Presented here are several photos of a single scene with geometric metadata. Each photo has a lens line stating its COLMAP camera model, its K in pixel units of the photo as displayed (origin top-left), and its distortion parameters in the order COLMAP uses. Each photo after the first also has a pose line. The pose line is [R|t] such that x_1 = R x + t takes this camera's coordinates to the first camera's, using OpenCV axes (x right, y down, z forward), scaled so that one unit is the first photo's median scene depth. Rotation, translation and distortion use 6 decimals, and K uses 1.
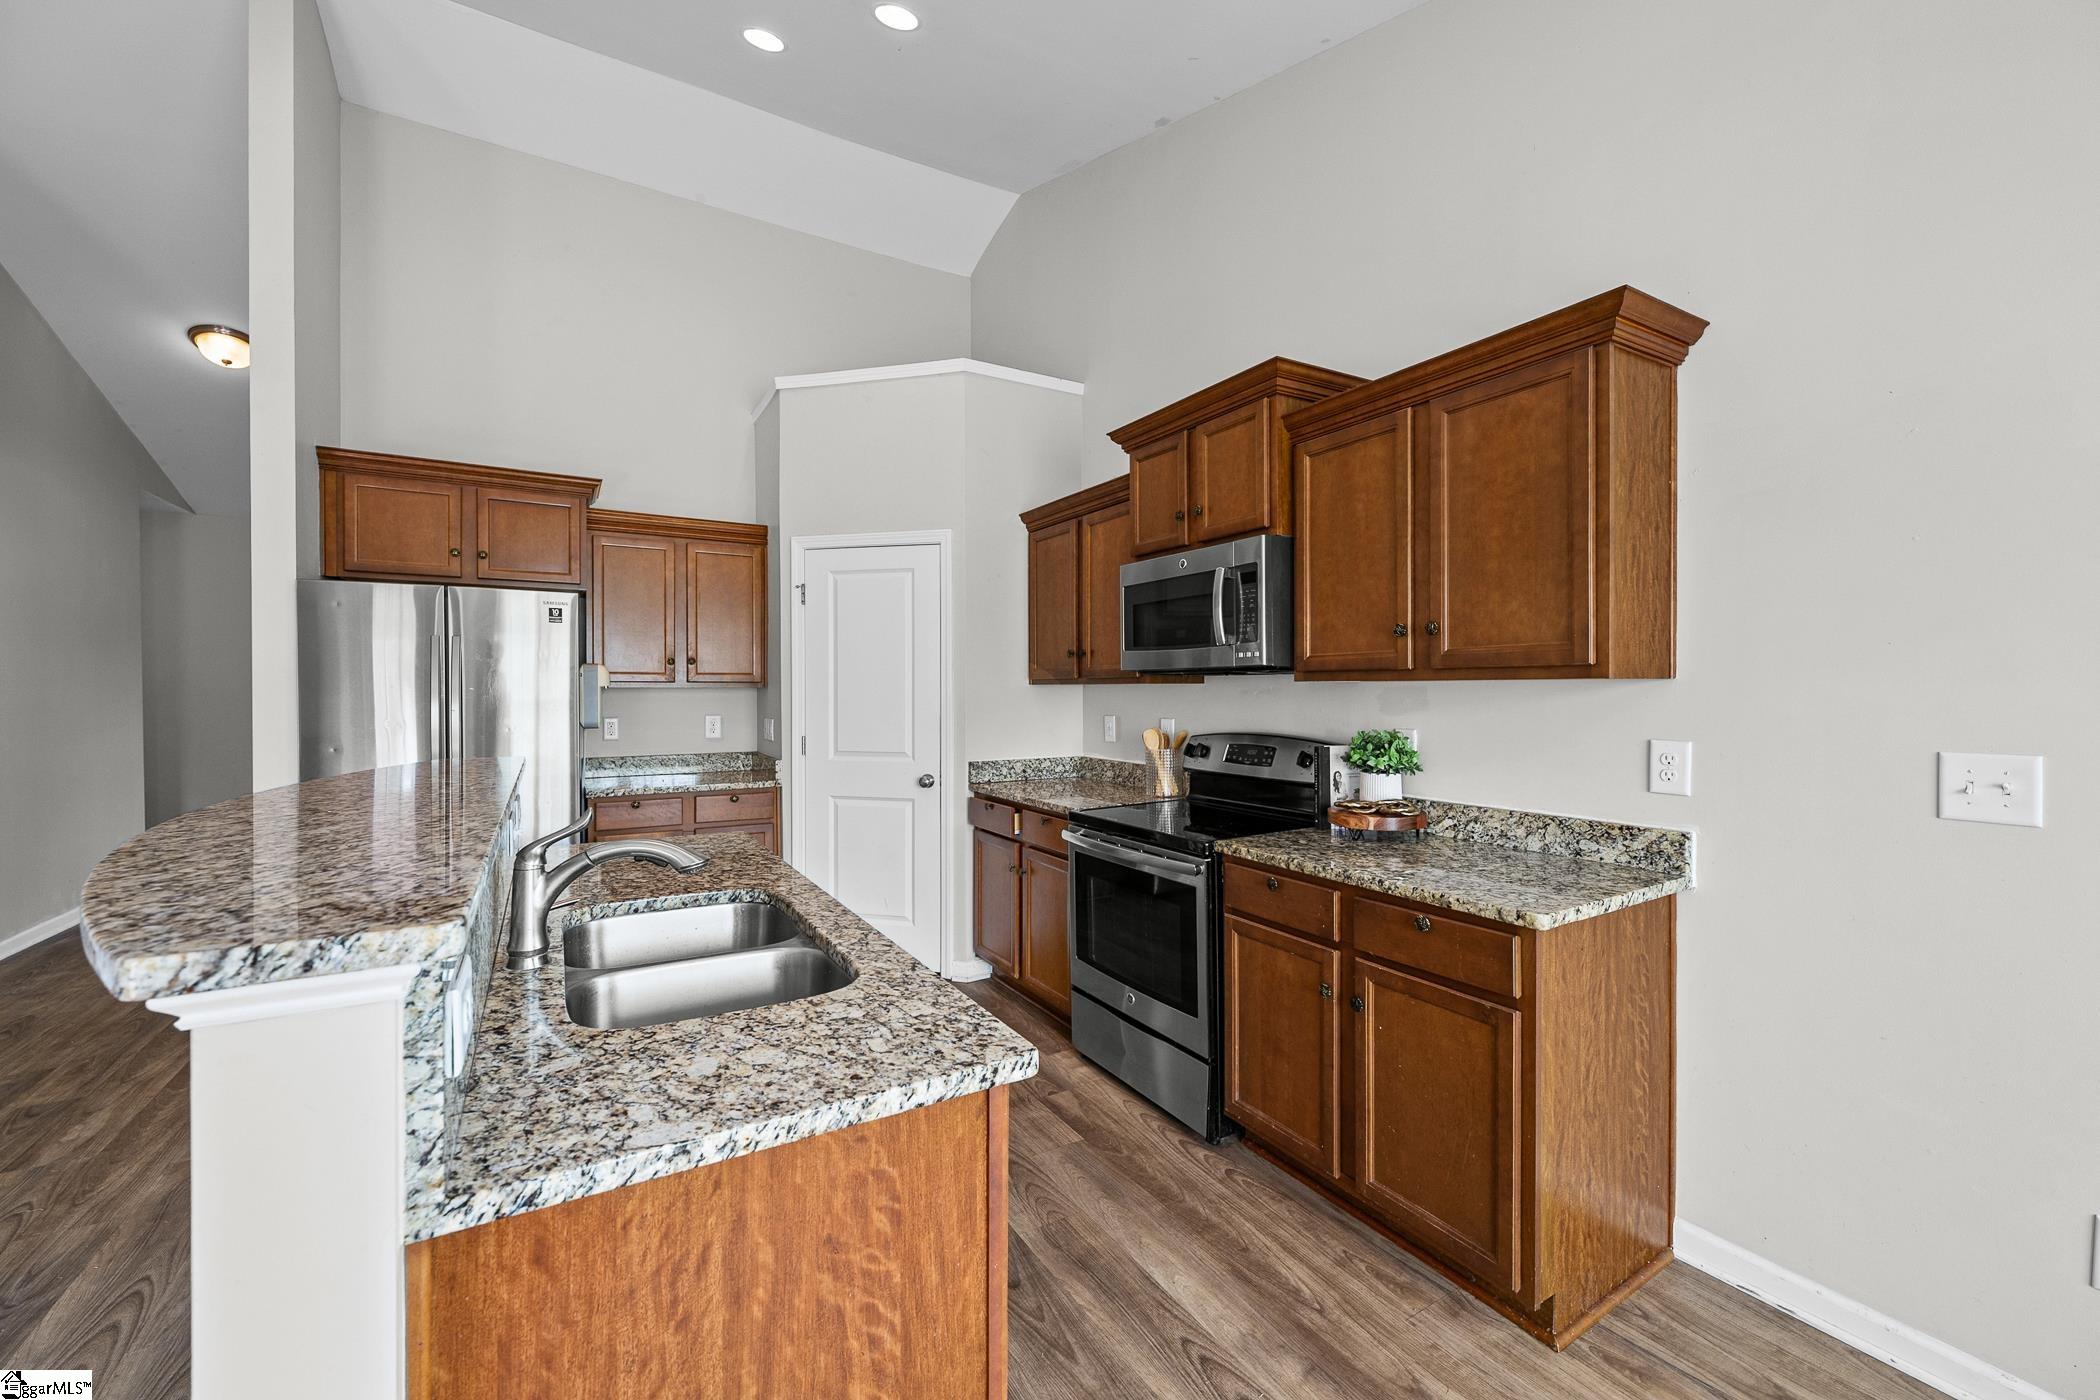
lens RADIAL K [[833.7, 0, 1026.8], [0, 833.7, 695.5], [0, 0, 1]] dist [-0.004290, 0.000705]
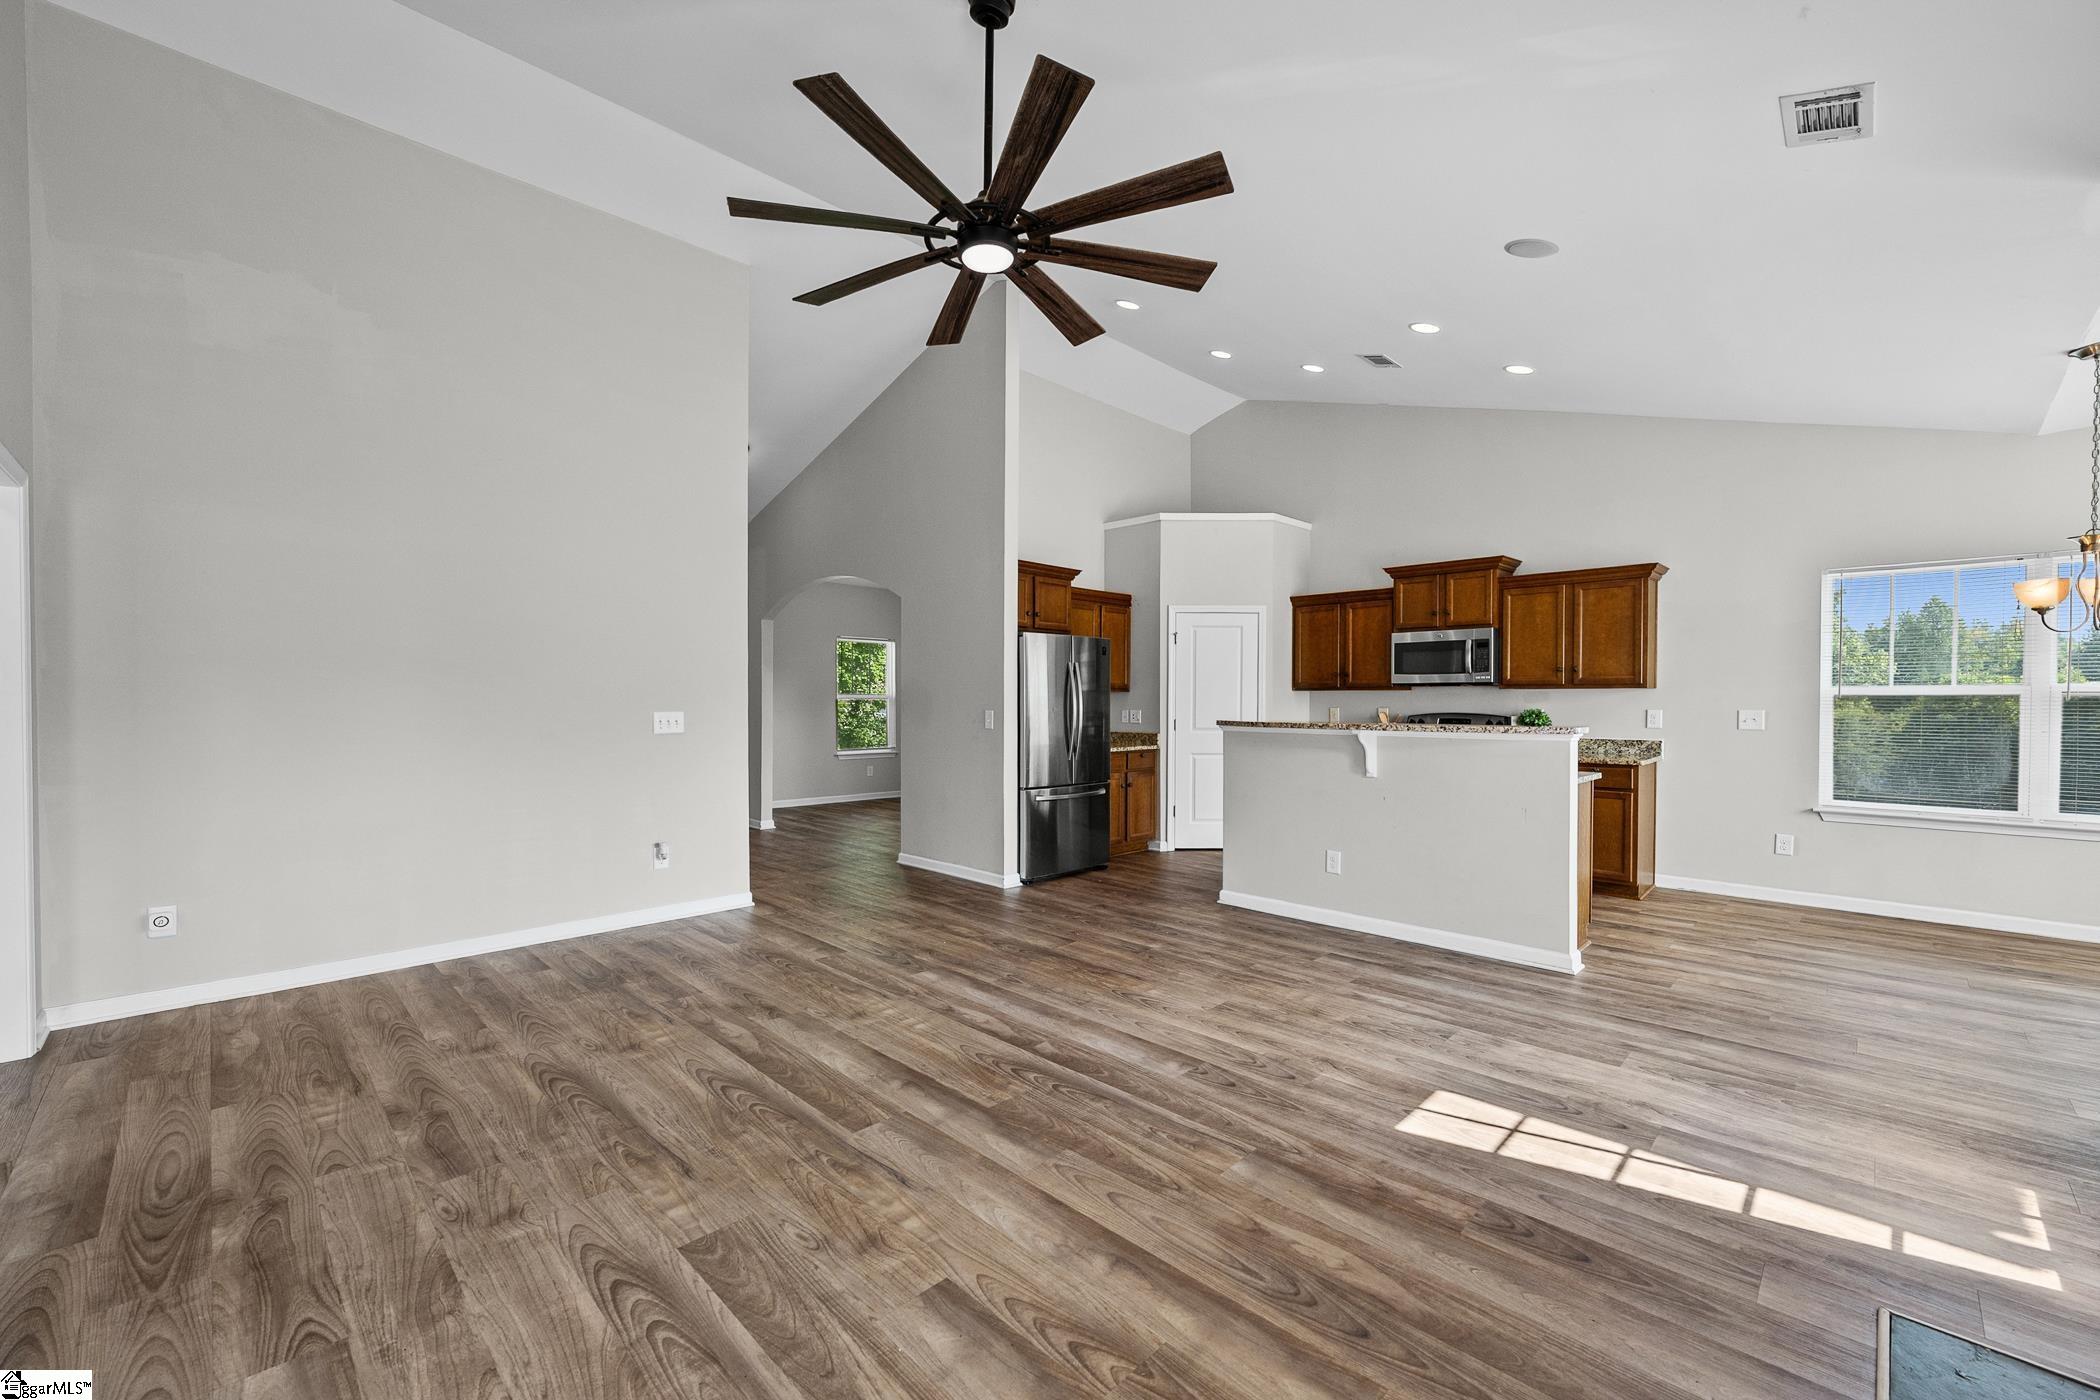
lens RADIAL K [[833.7, 0, 1025.7], [0, 833.7, 714.3], [0, 0, 1]] dist [-0.004290, 0.000705]
pose [[0.971907, 0.000286, 0.235365, -1.567381], [-0.001901, 0.999976, 0.006634, 0.042281], [-0.235358, -0.006895, 0.971884, -1.000322]]
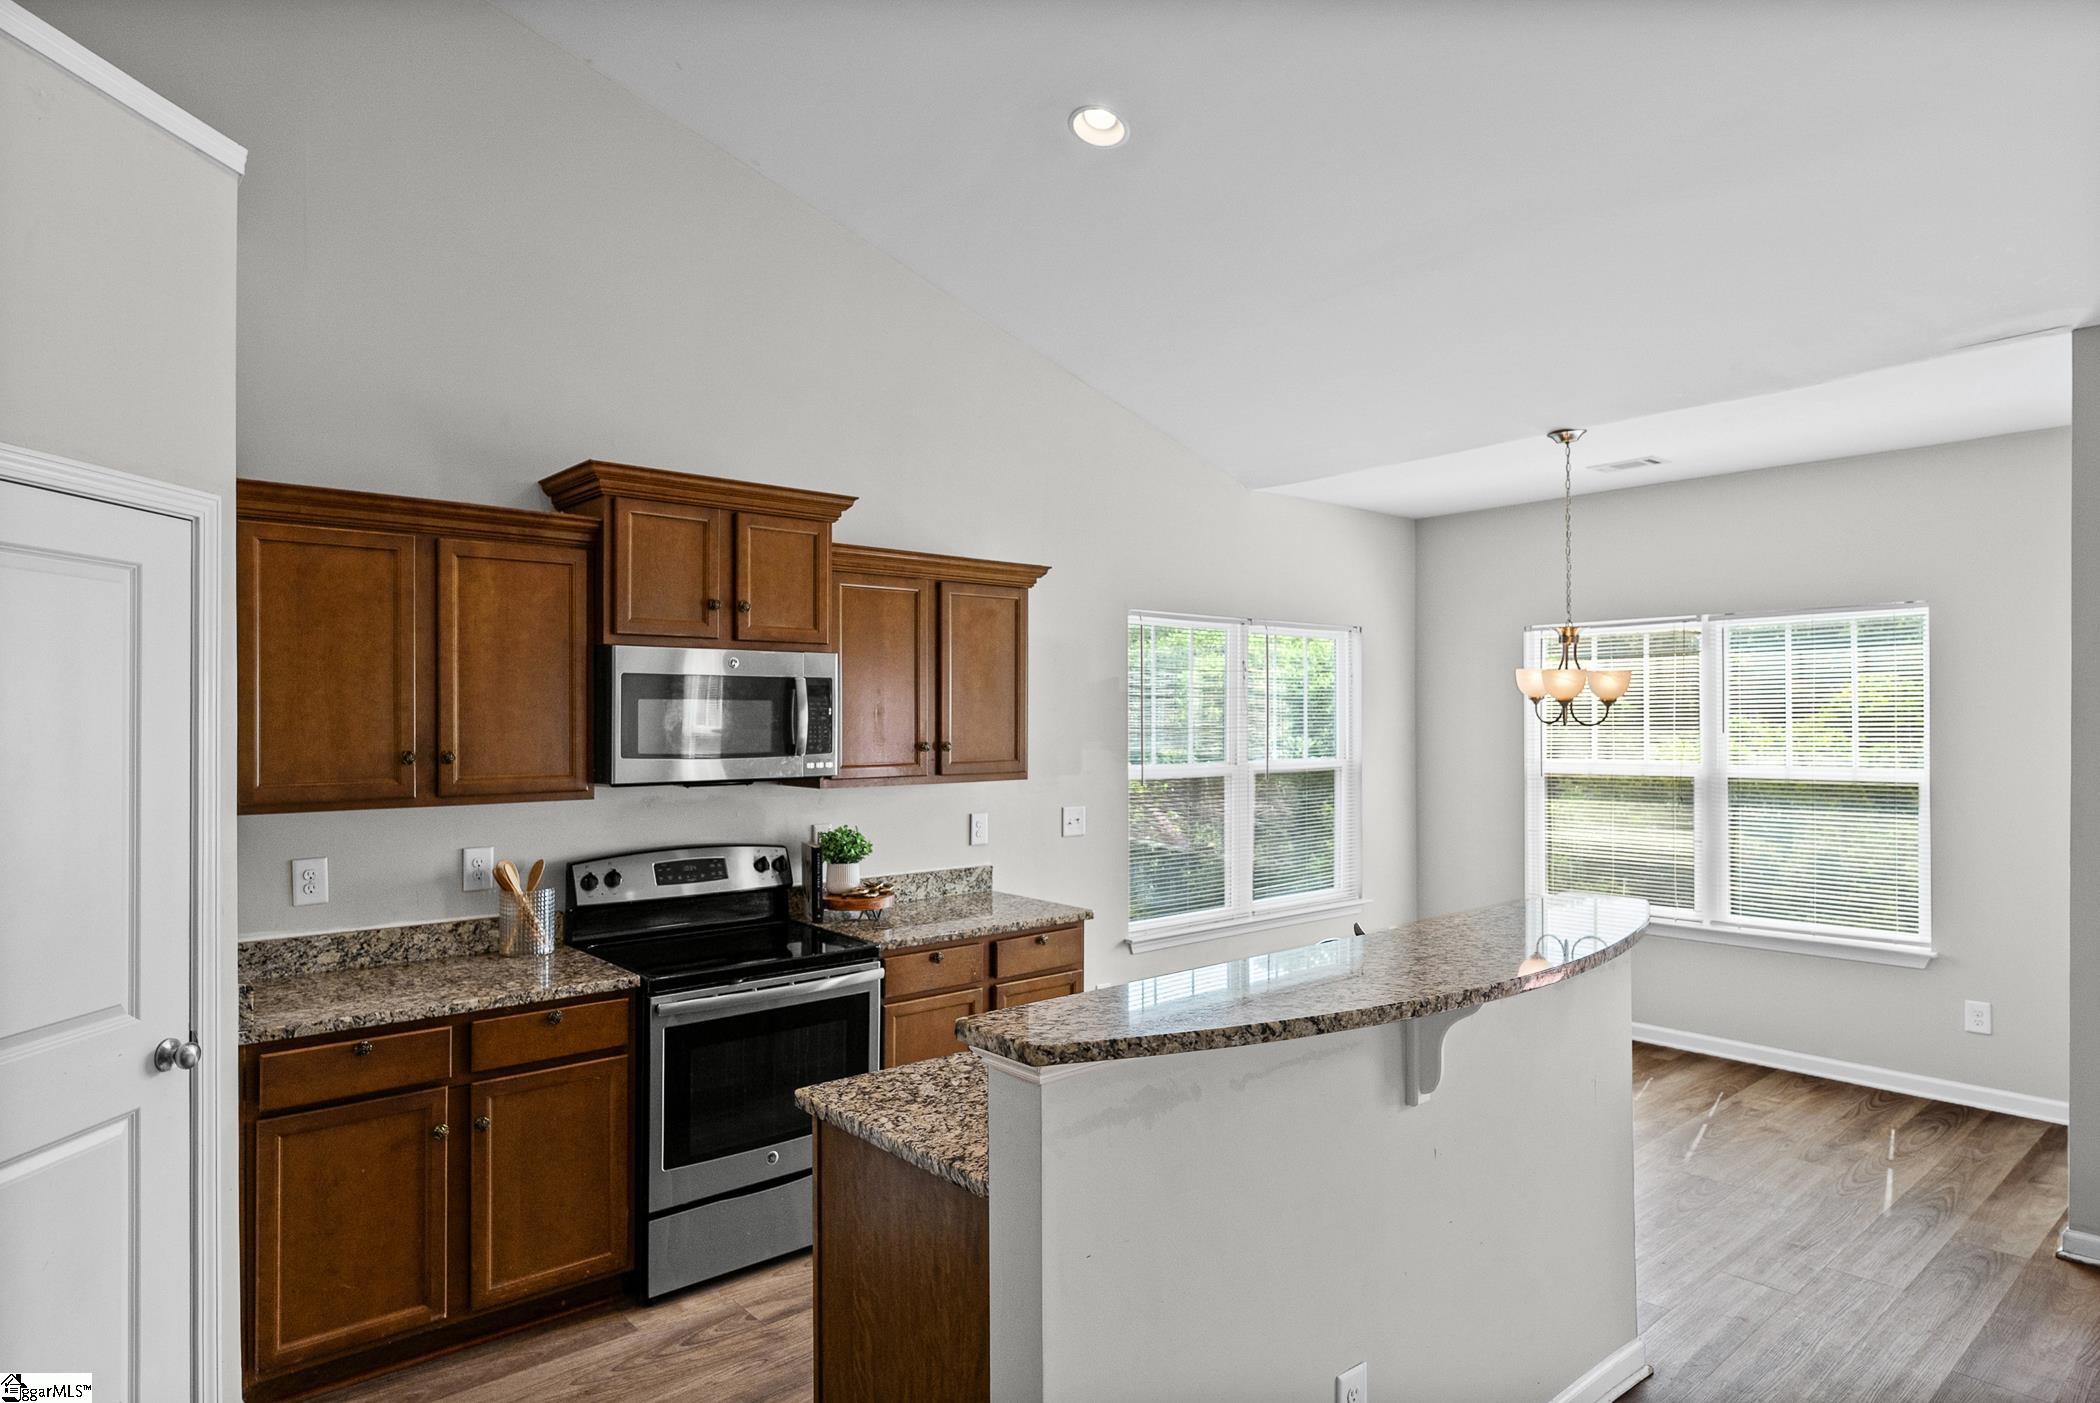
lens RADIAL K [[1193.6, 0, 1042.1], [0, 1193.6, 711.2], [0, 0, 1]] dist [-0.001649, 0.000245]
pose [[-0.183466, 0.006902, 0.983002, -1.255775], [0.010227, 0.999935, -0.005112, -0.106997], [-0.982973, 0.009115, -0.183524, 1.014358]]
